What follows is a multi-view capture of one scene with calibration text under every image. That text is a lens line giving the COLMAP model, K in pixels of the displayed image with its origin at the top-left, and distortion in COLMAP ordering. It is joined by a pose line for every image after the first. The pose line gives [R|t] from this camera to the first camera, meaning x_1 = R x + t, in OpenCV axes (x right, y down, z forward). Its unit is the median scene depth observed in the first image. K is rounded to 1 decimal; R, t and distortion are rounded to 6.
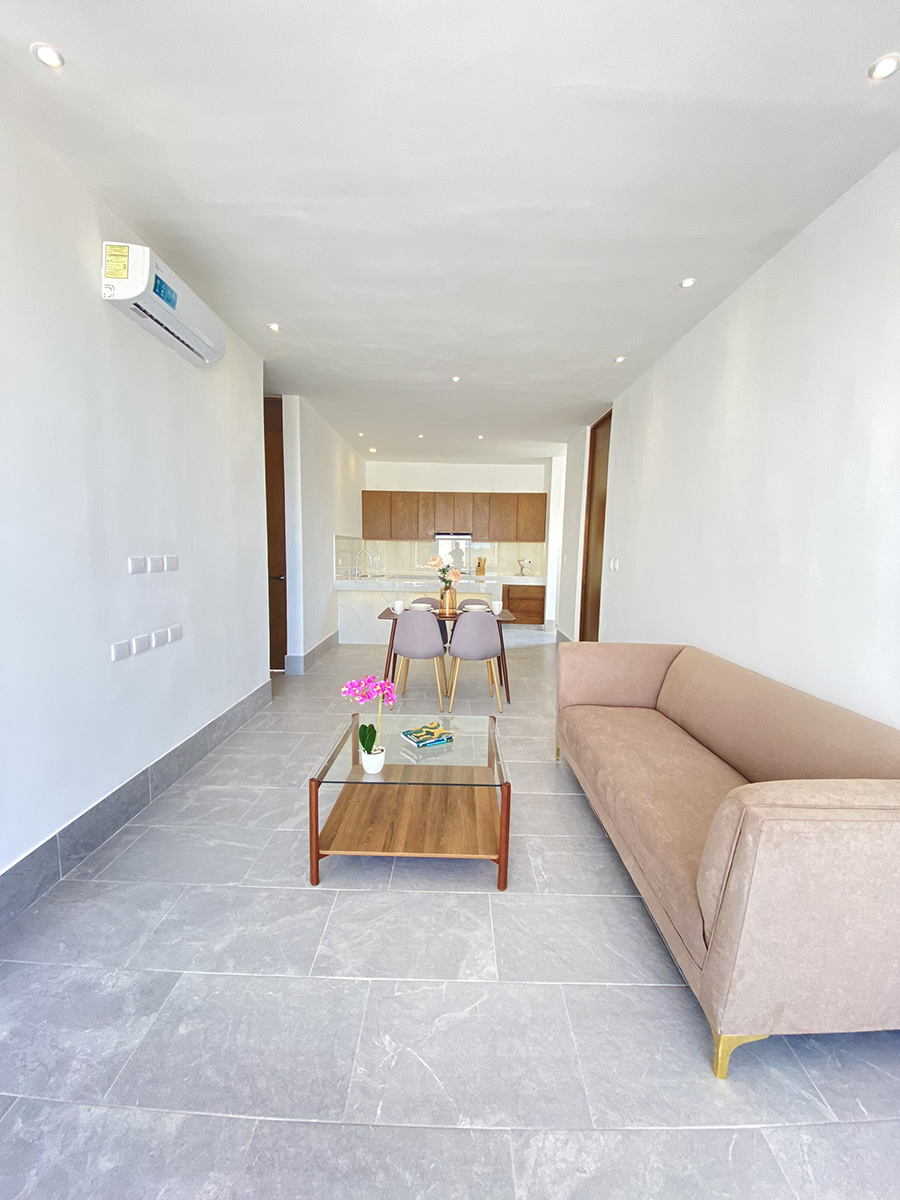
lens RADIAL K [[484.6, 0, 452.0], [0, 484.6, 602.6], [0, 0, 1]] dist [0.017583, -0.018516]
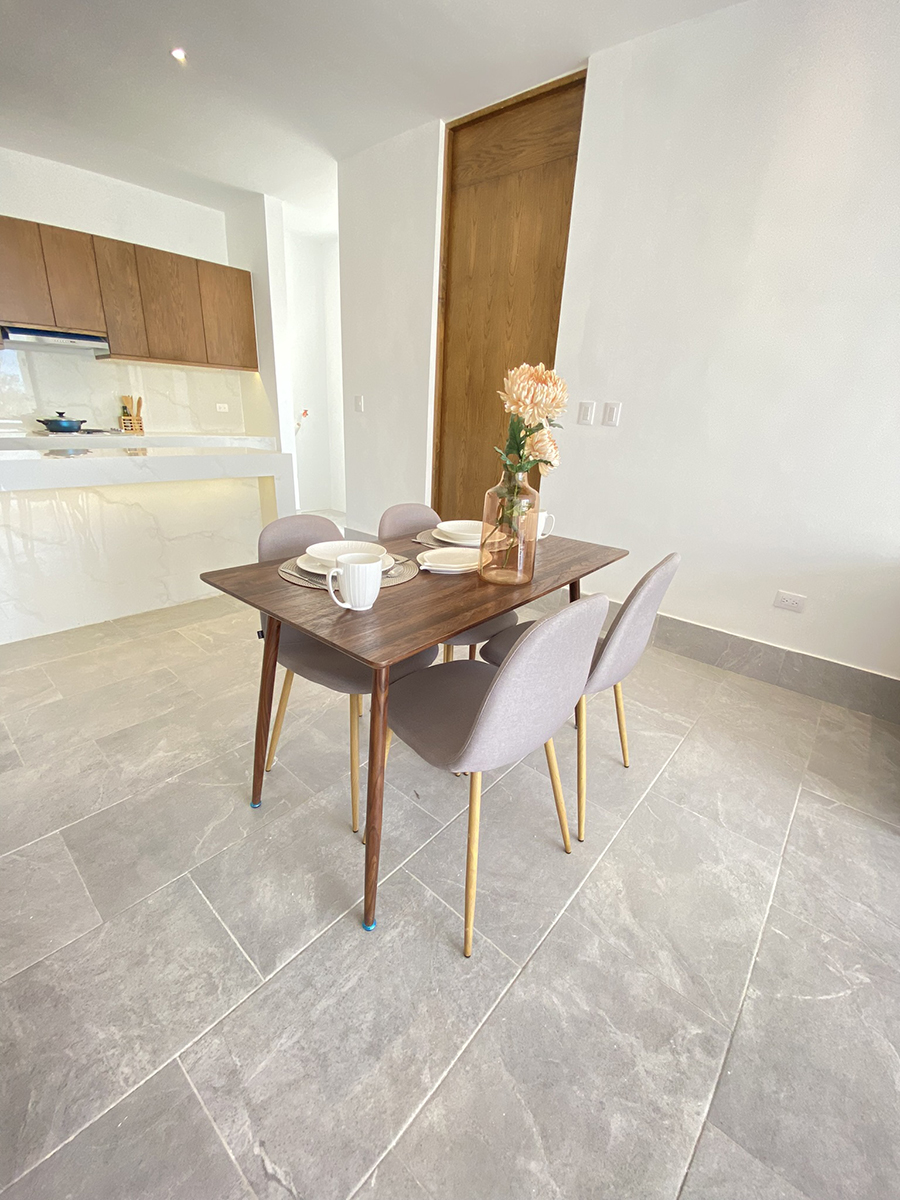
lens RADIAL K [[490.8, 0, 451.8], [0, 490.8, 597.3], [0, 0, 1]] dist [0.016070, -0.019284]
pose [[0.645881, -0.254044, 0.719930, -0.421452], [0.048486, 0.954757, 0.293409, -0.089078], [-0.761897, -0.154601, 0.628977, 1.271114]]
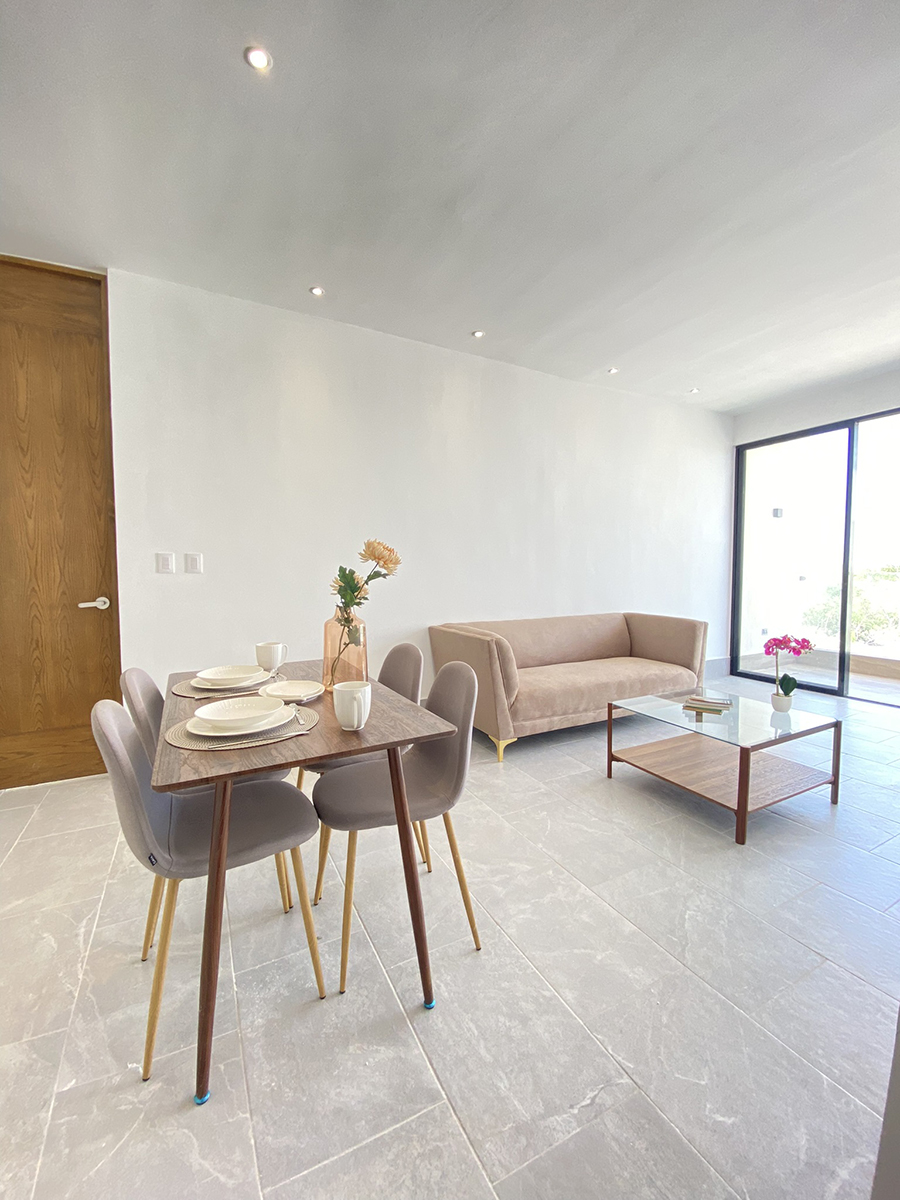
lens RADIAL K [[491.0, 0, 454.2], [0, 491.0, 595.0], [0, 0, 1]] dist [0.010747, -0.016632]
pose [[-0.482049, -0.065489, 0.873693, -0.641625], [0.091051, 0.988059, 0.124297, -0.146159], [-0.871400, 0.139468, -0.470330, 1.716282]]
